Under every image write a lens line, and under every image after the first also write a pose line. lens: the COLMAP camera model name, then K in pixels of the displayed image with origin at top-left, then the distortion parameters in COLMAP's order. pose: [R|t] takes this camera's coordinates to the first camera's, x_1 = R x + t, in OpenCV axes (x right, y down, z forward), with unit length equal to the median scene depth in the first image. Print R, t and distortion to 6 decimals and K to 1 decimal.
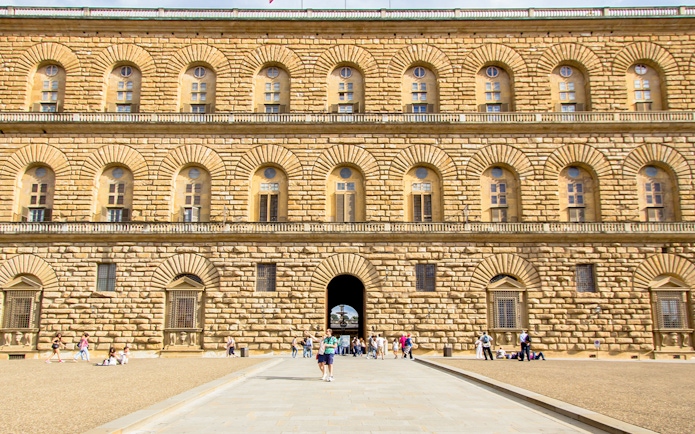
lens RADIAL K [[1048.2, 0, 347.5], [0, 1048.2, 217.0], [0, 0, 1]] dist [0.003558, 0.021052]
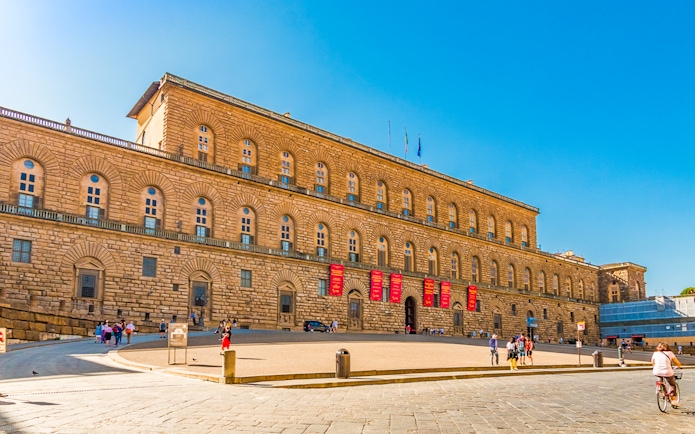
lens RADIAL K [[1048.2, 0, 347.5], [0, 1048.2, 217.0], [0, 0, 1]] dist [0.003558, 0.021052]
pose [[0.489819, 0.121176, 0.863362, -1.310236], [-0.167328, 0.984950, -0.043309, 0.008391], [-0.855616, -0.123251, 0.502723, 0.065904]]
